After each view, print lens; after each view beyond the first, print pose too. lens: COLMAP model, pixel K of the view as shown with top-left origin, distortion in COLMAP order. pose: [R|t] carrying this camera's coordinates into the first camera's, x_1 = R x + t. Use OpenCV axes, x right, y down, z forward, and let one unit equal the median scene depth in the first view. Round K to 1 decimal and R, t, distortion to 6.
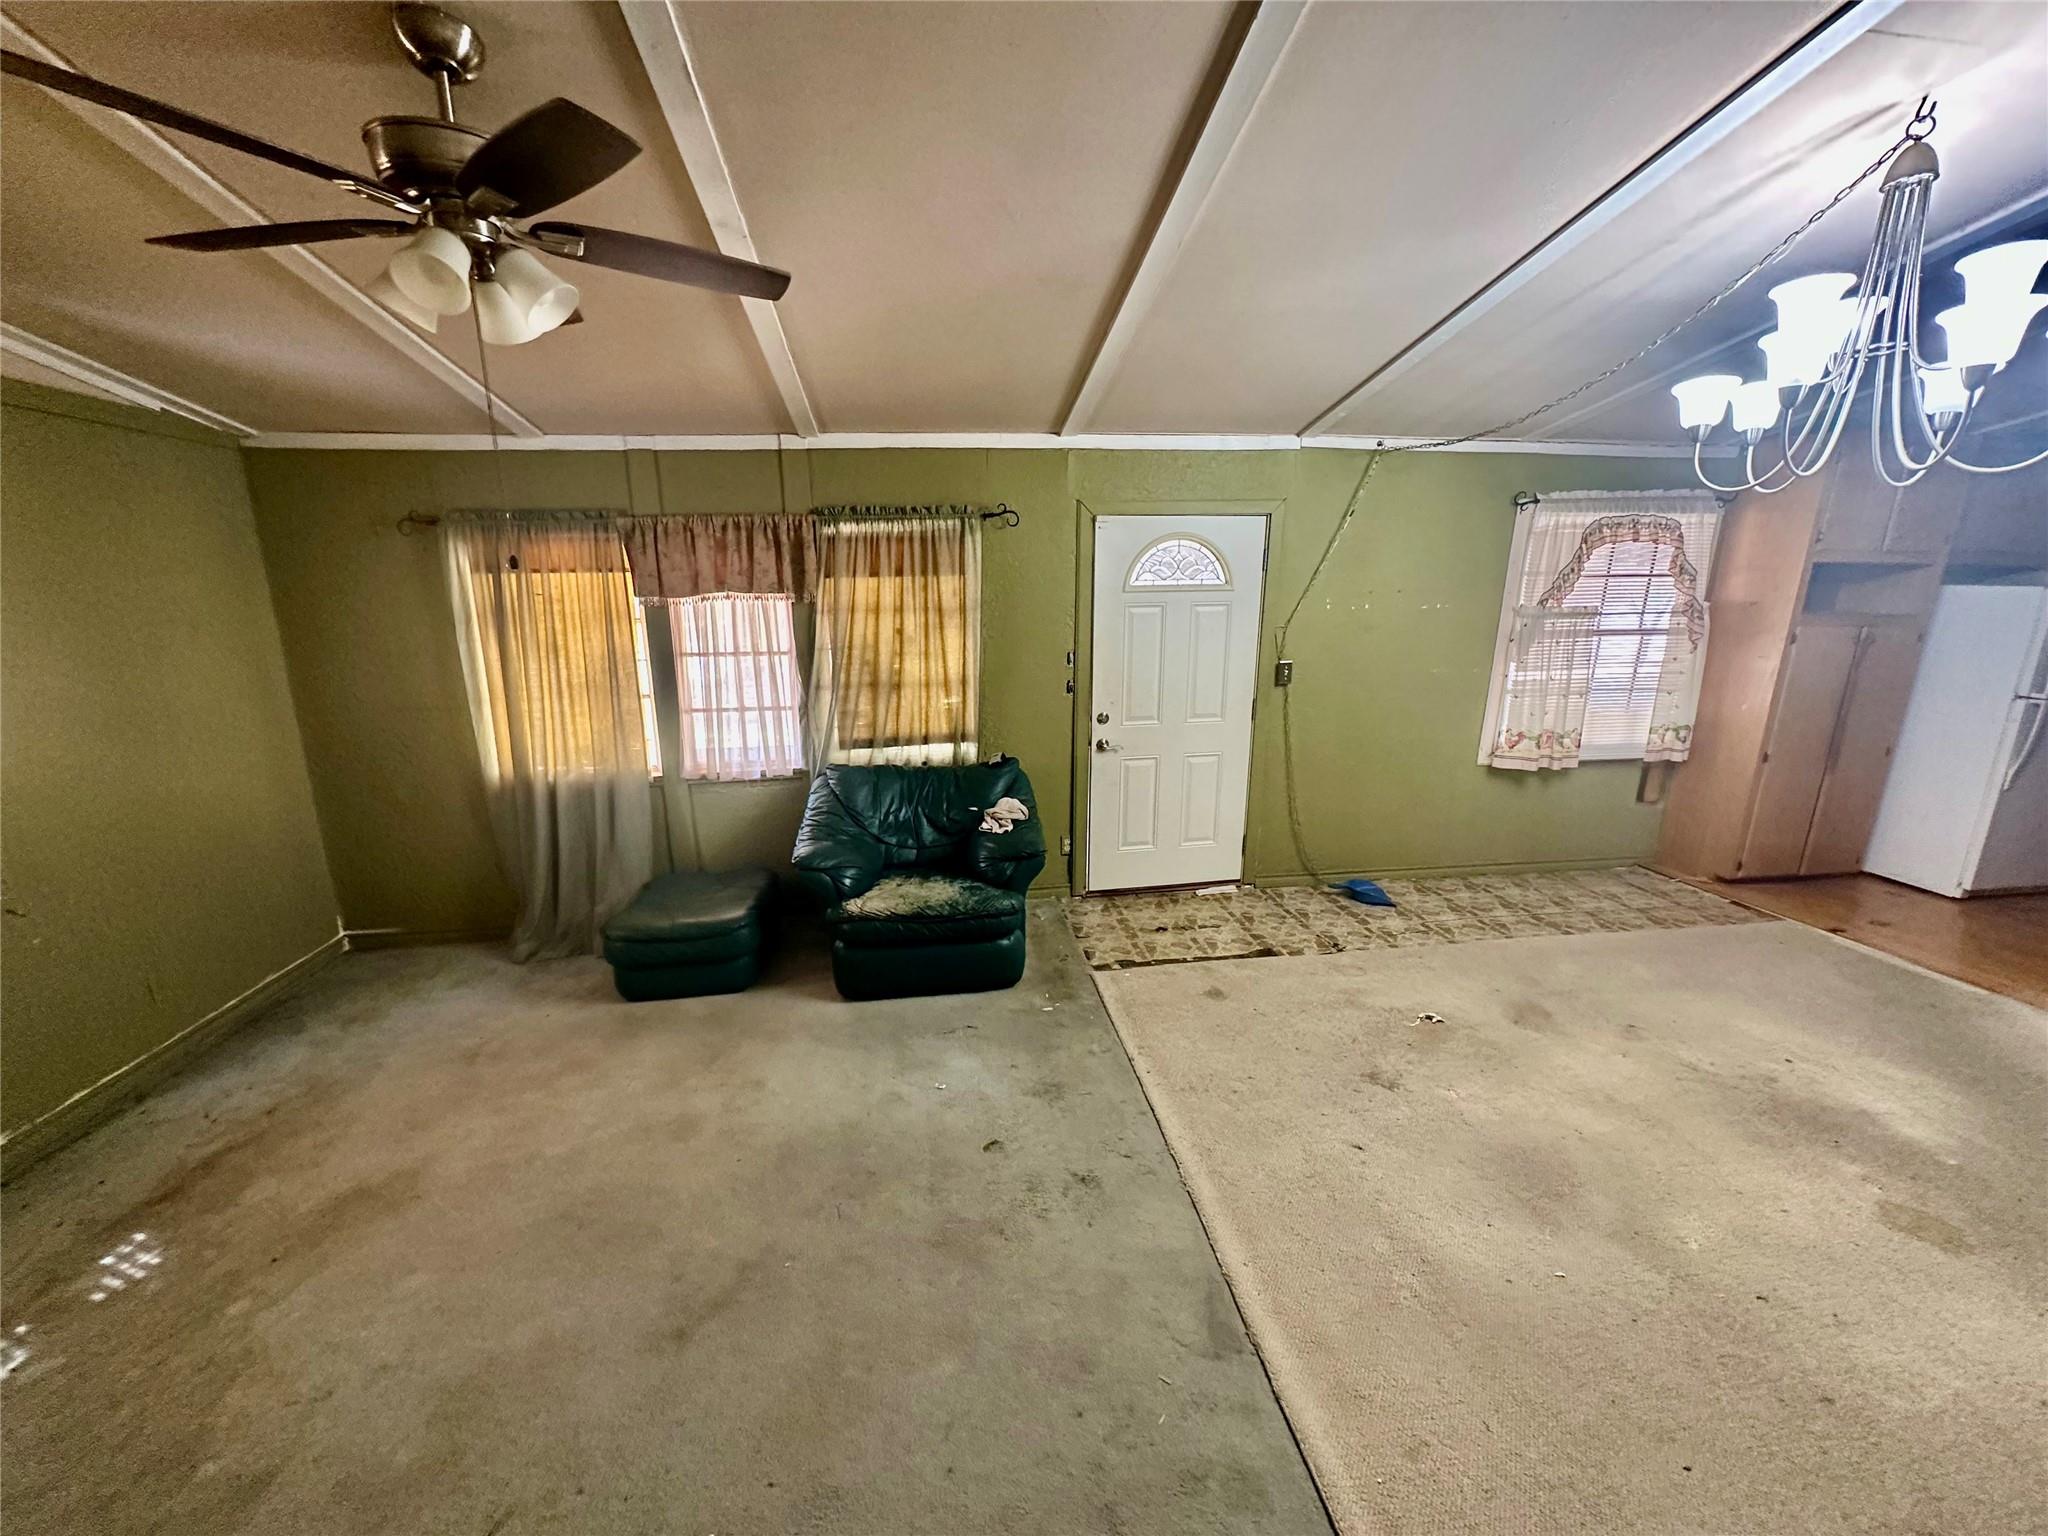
lens RADIAL K [[812.0, 0, 1025.6], [0, 812.0, 769.8], [0, 0, 1]] dist [-0.007552, 0.001265]
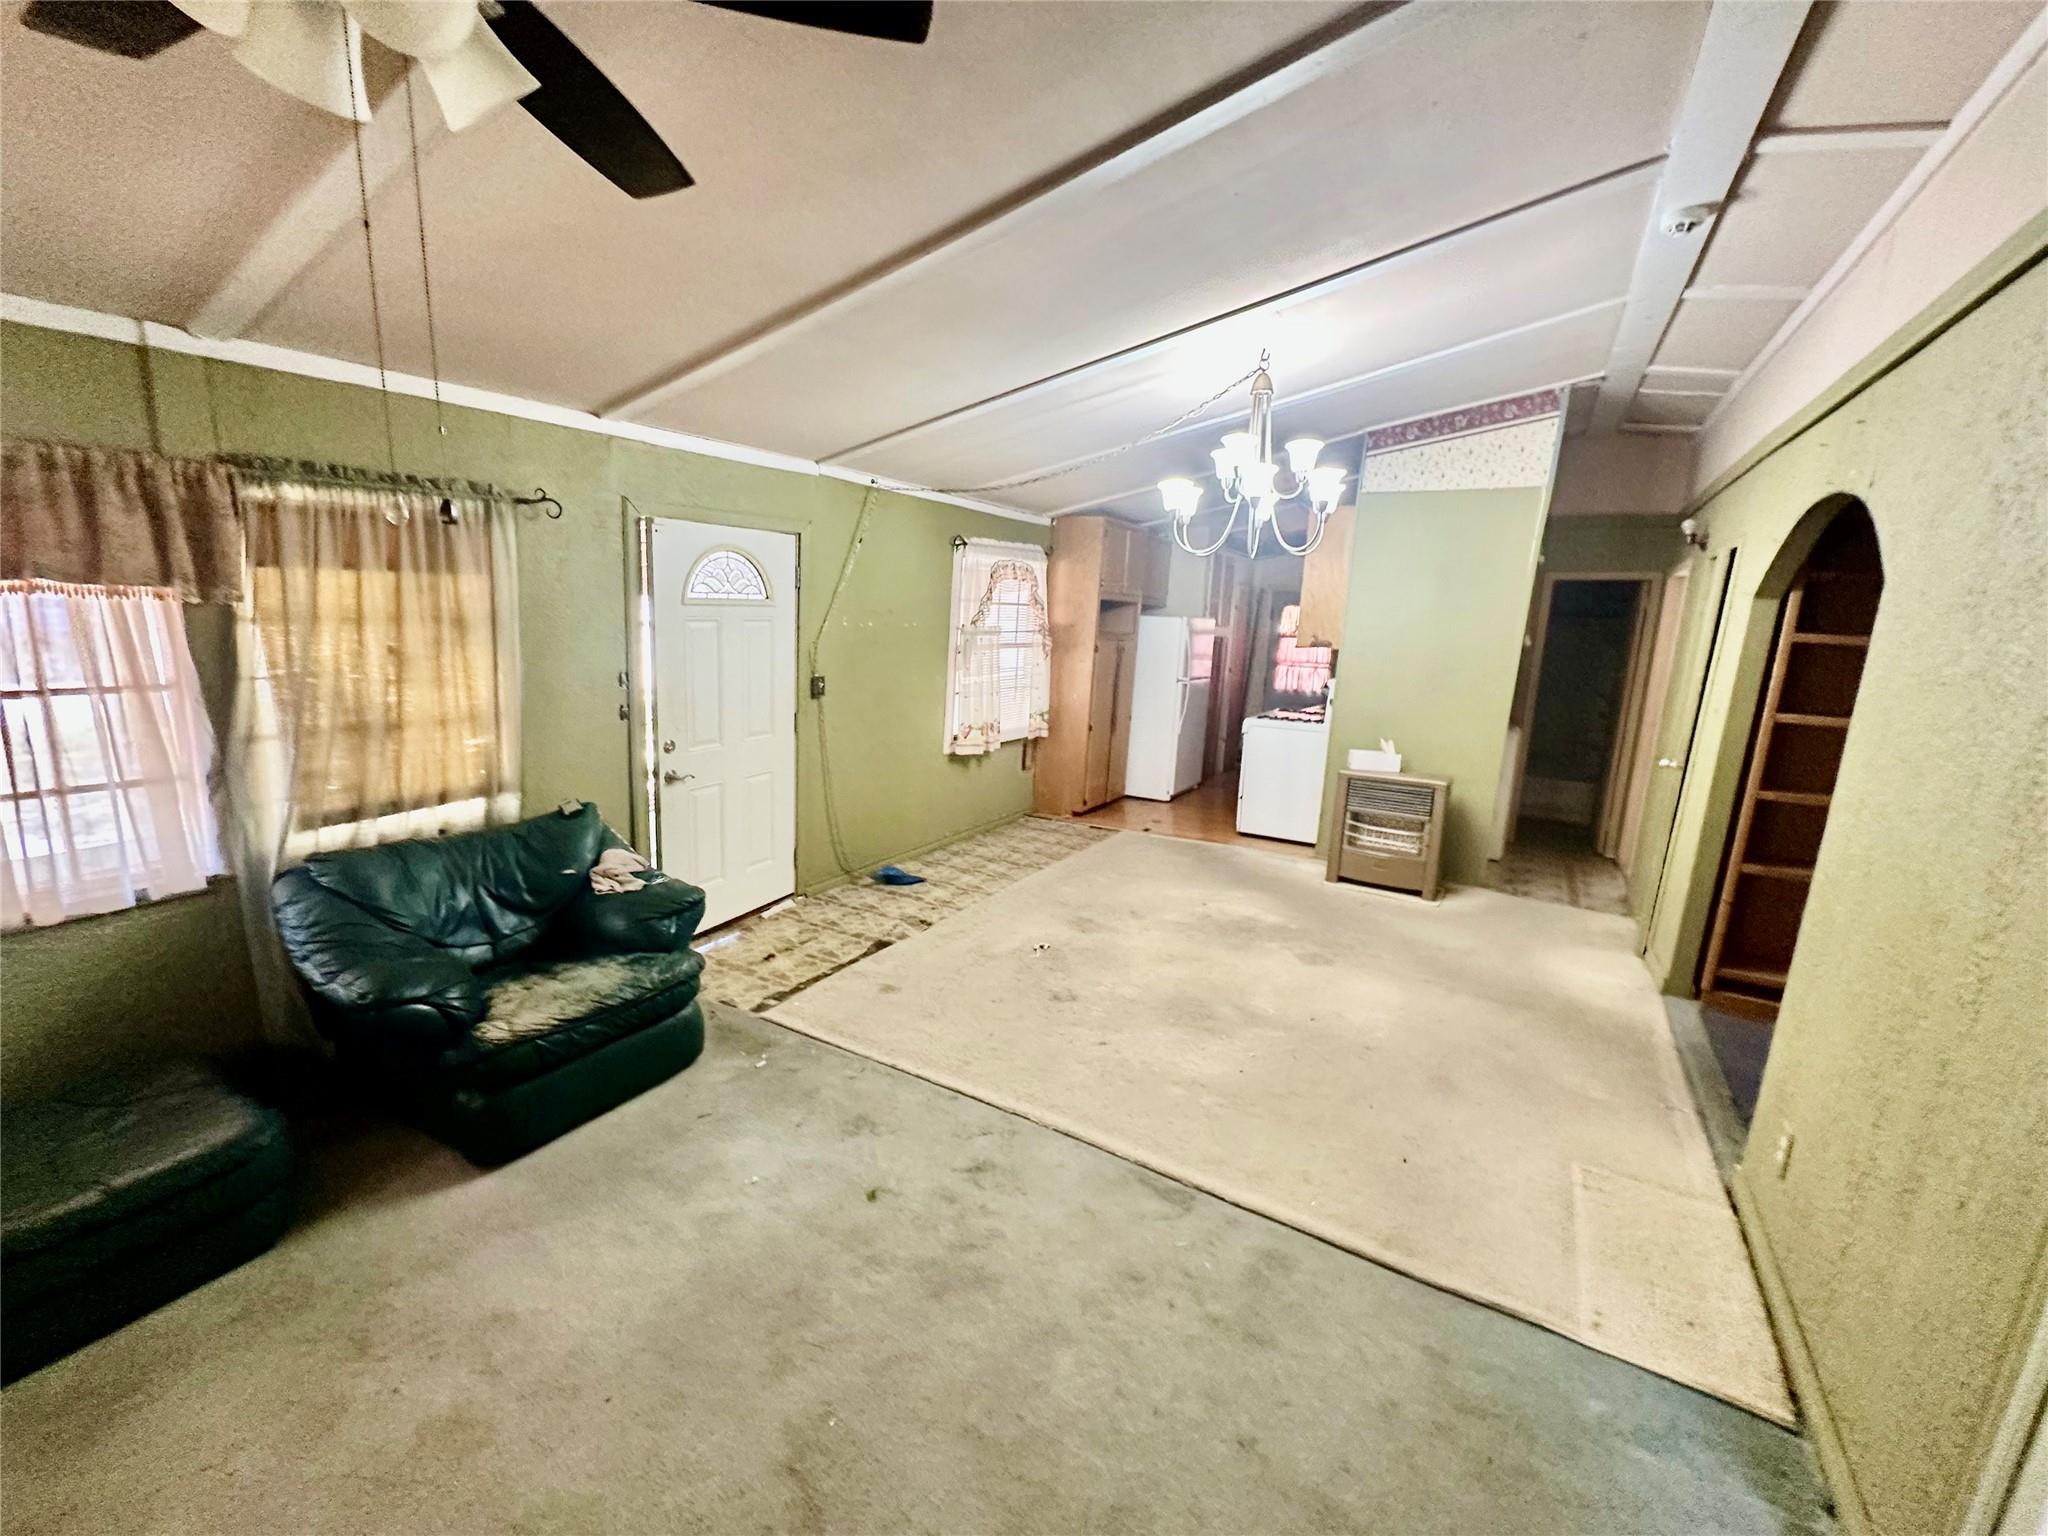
lens RADIAL K [[812.0, 0, 1025.8], [0, 812.0, 768.4], [0, 0, 1]] dist [-0.007552, 0.001265]
pose [[0.631700, -0.120764, 0.765749, -0.361069], [0.142239, 0.989078, 0.038645, -0.017835], [-0.762052, 0.084507, 0.641977, 0.143217]]
